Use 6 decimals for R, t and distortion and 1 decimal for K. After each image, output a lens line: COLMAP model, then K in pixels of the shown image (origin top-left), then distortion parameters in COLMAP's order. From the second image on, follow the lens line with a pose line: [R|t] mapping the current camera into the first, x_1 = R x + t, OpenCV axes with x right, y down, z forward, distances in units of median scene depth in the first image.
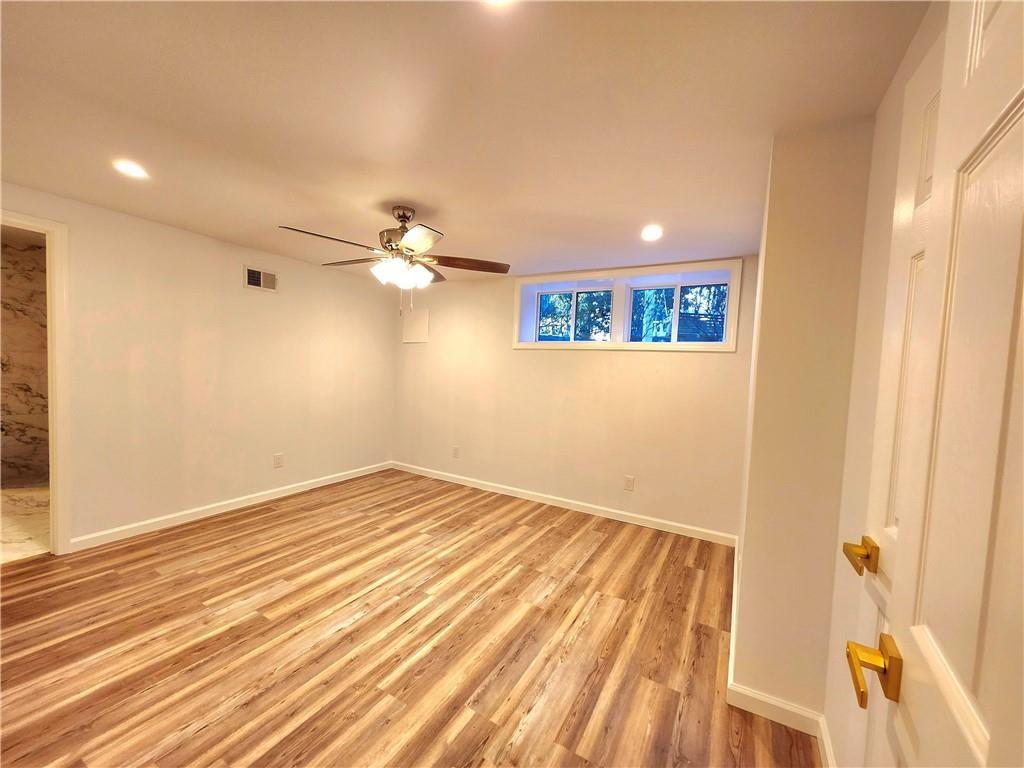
lens RADIAL K [[400.3, 0, 514.3], [0, 400.3, 391.1], [0, 0, 1]] dist [0.002700, -0.000756]
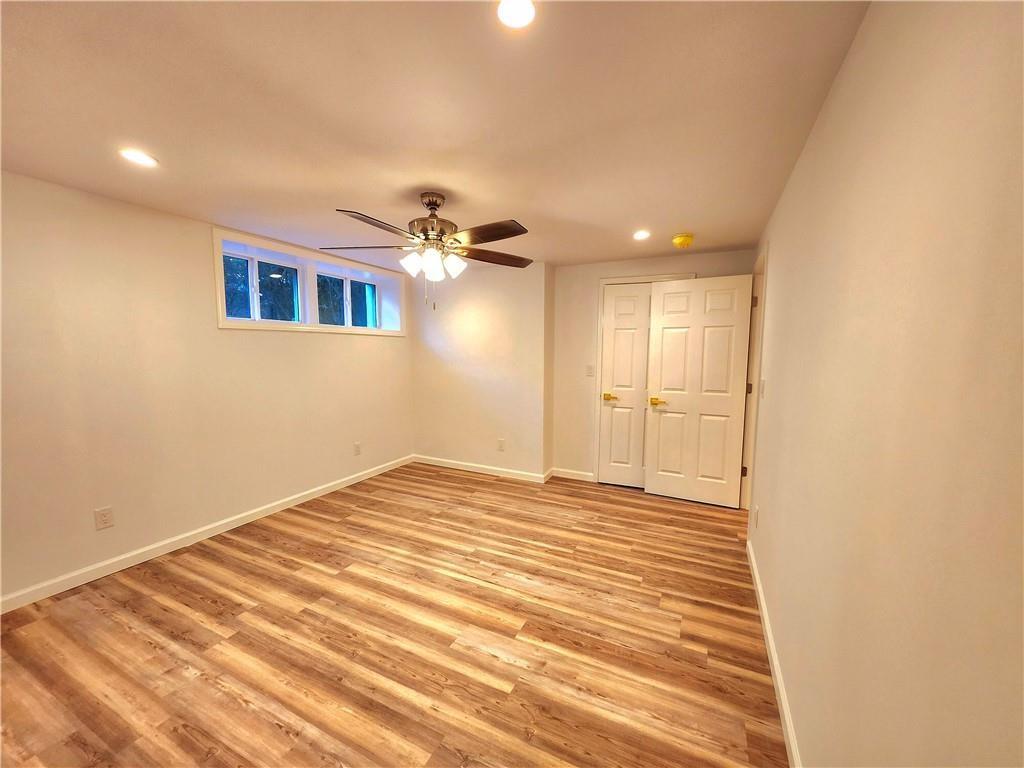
lens RADIAL K [[400.3, 0, 514.3], [0, 400.3, 391.1], [0, 0, 1]] dist [0.002700, -0.000756]
pose [[-0.070191, -0.148020, 0.986490, -1.135841], [0.046549, 0.987366, 0.151463, -0.118359], [-0.996447, 0.056552, -0.062414, 0.792348]]
